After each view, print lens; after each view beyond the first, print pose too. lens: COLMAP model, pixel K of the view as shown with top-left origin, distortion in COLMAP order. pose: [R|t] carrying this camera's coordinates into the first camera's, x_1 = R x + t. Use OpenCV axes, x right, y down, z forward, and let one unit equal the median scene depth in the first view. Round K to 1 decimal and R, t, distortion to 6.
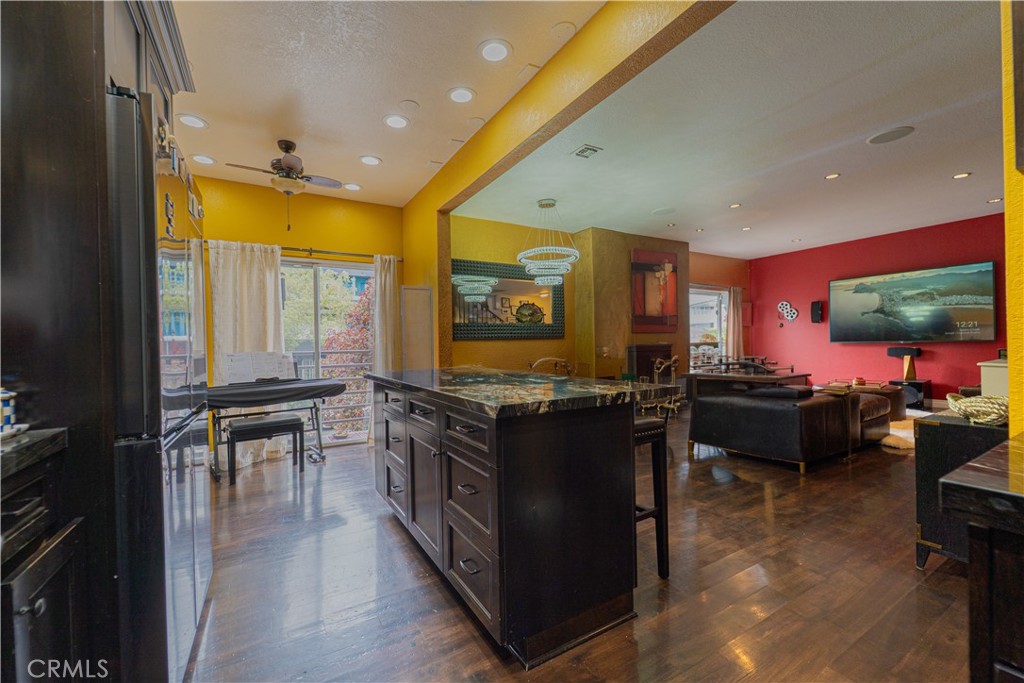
lens RADIAL K [[410.3, 0, 512.6], [0, 410.3, 338.9], [0, 0, 1]] dist [-0.002578, -0.000312]
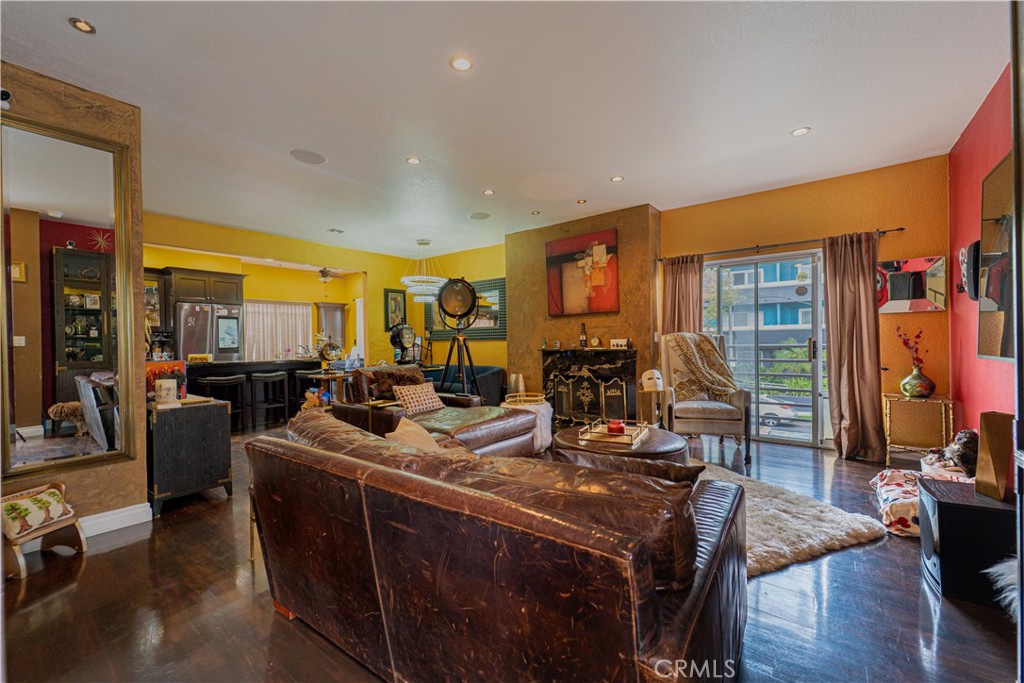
lens RADIAL K [[410.3, 0, 508.9], [0, 410.3, 339.6], [0, 0, 1]] dist [-0.002578, -0.000312]
pose [[0.395746, 0.004367, -0.918349, 1.089440], [0.005370, 0.999961, 0.007069, -0.011718], [0.918344, -0.007729, 0.395707, 0.562981]]
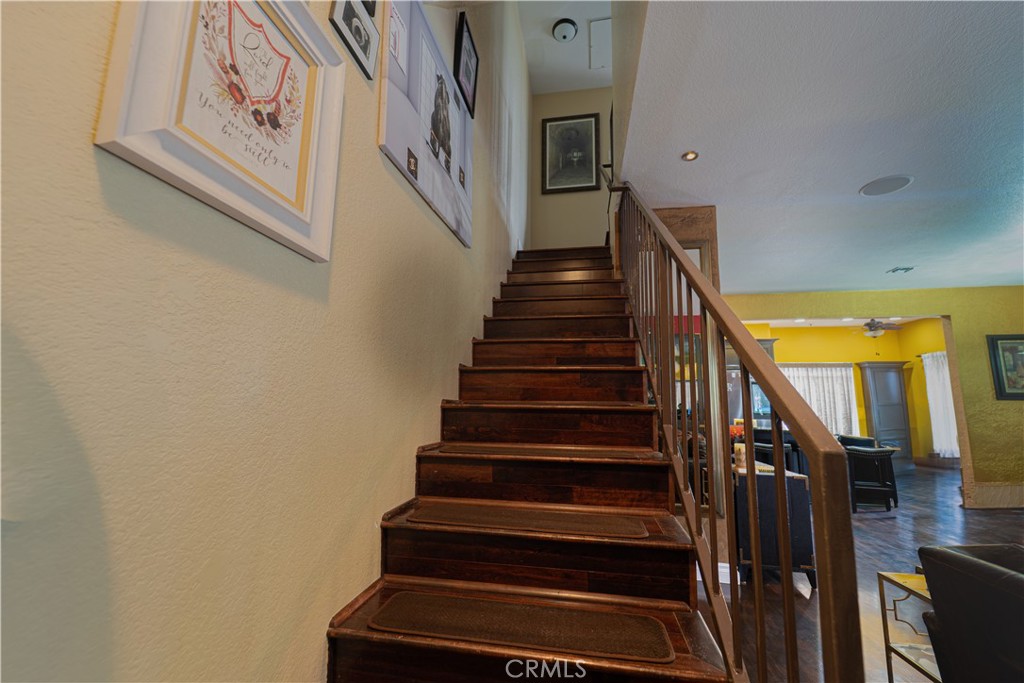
lens RADIAL K [[410.3, 0, 505.0], [0, 410.3, 343.5], [0, 0, 1]] dist [-0.002578, -0.000312]
pose [[-0.654360, -0.112062, -0.747833, 1.070536], [-0.018843, 0.991068, -0.132022, -0.013761], [0.755948, -0.072299, -0.650627, 0.503062]]
